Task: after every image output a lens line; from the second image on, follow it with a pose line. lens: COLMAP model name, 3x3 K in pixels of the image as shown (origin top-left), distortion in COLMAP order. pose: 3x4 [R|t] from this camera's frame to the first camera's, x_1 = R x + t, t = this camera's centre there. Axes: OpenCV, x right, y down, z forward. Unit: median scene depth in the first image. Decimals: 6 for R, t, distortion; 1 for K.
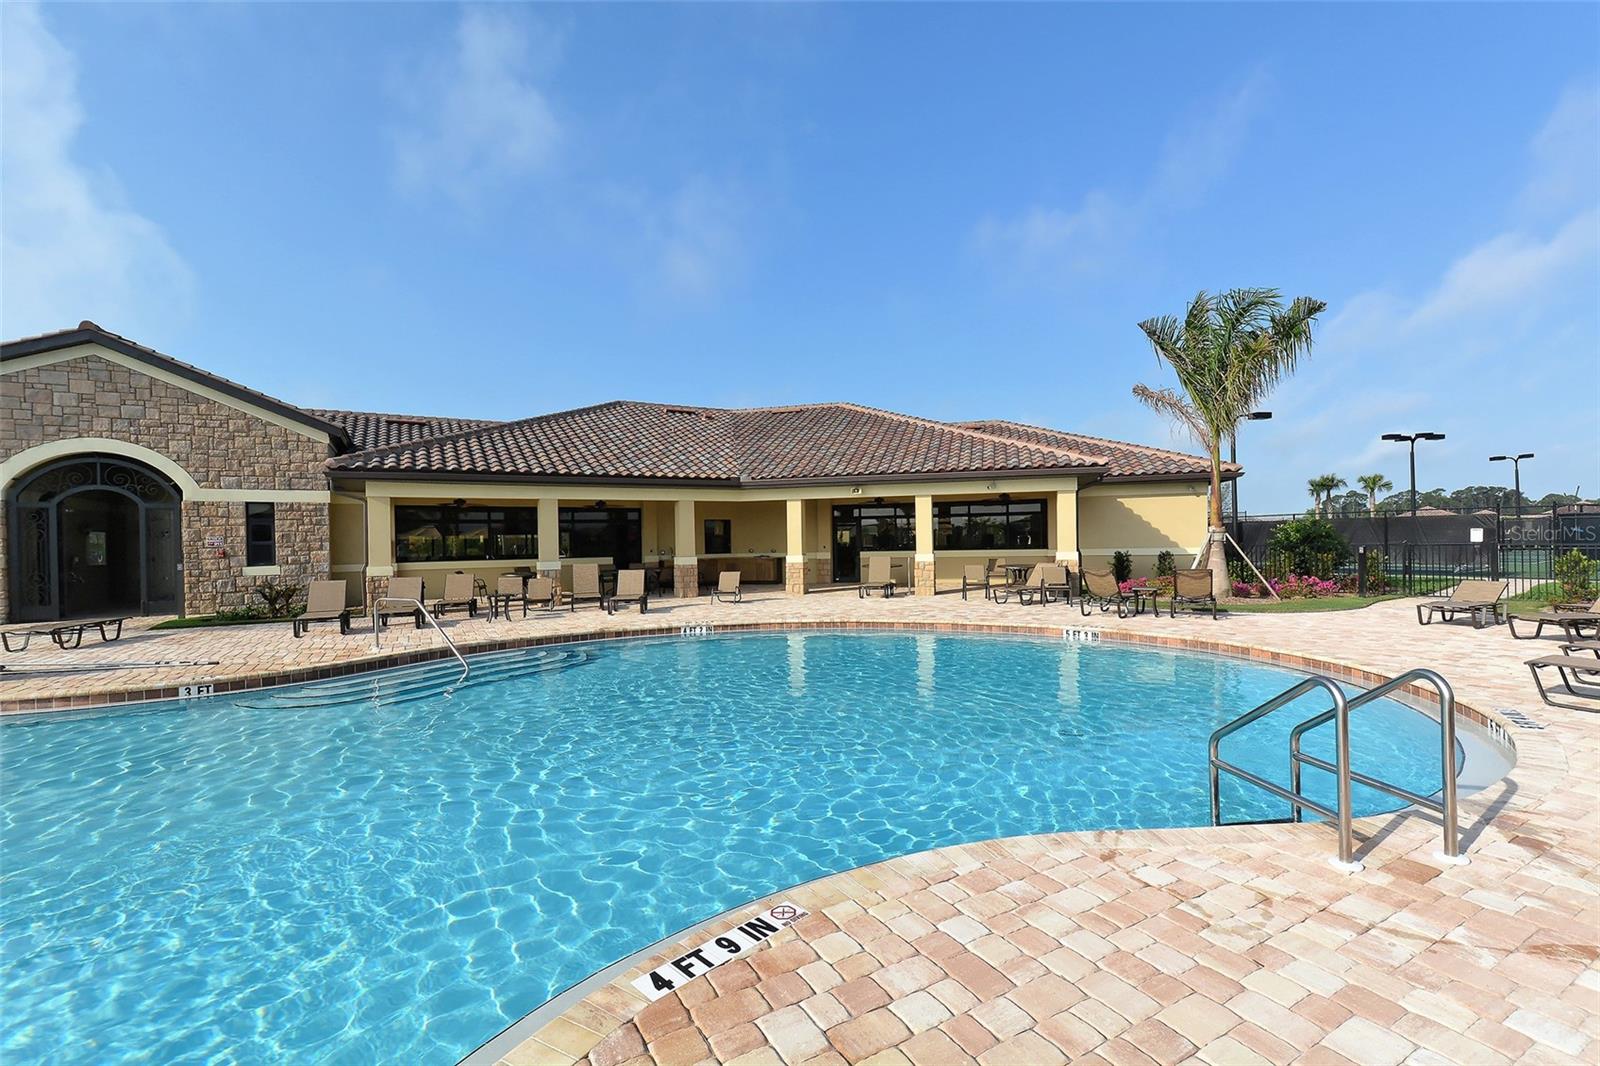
lens RADIAL K [[672.2, 0, 858.6], [0, 672.2, 504.3], [0, 0, 1]] dist [0.018436, 0.000056]
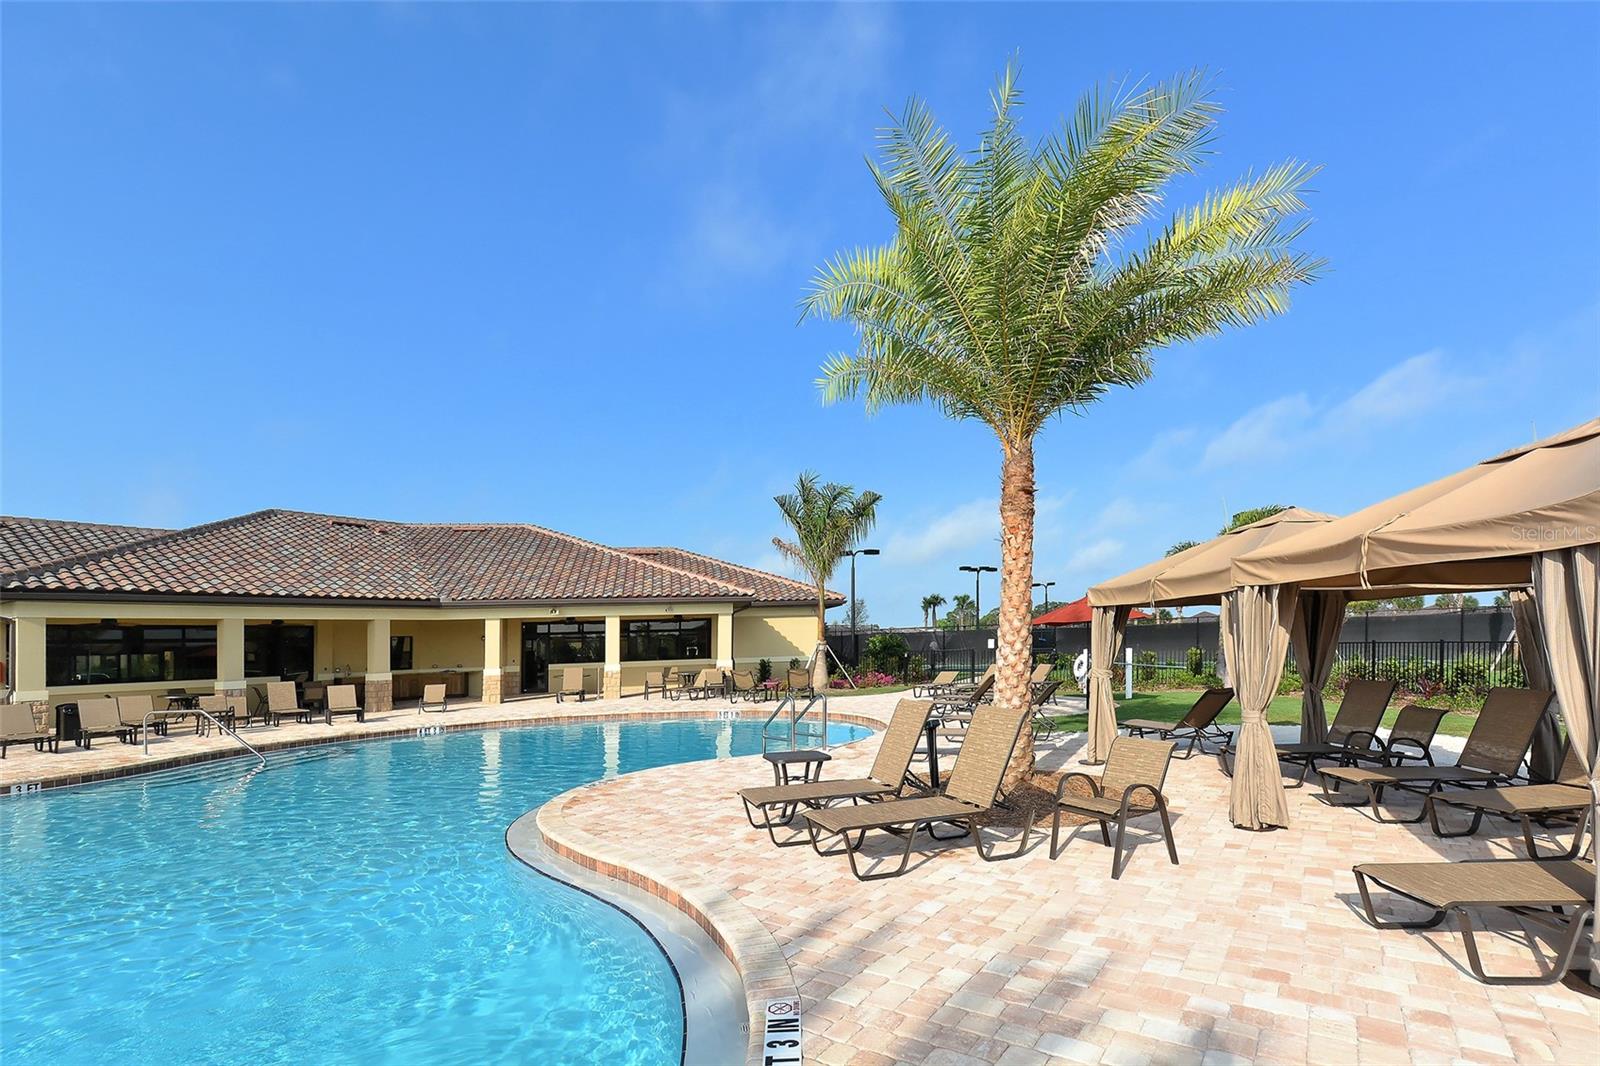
lens RADIAL K [[710.1, 0, 800.0], [0, 710.1, 533.0], [0, 0, 1]] dist [0.018457, -0.000088]
pose [[0.924466, 0.048605, 0.378155, -0.085181], [-0.005715, 0.993496, -0.113723, -0.018068], [-0.381223, 0.102972, 0.918731, -0.332906]]
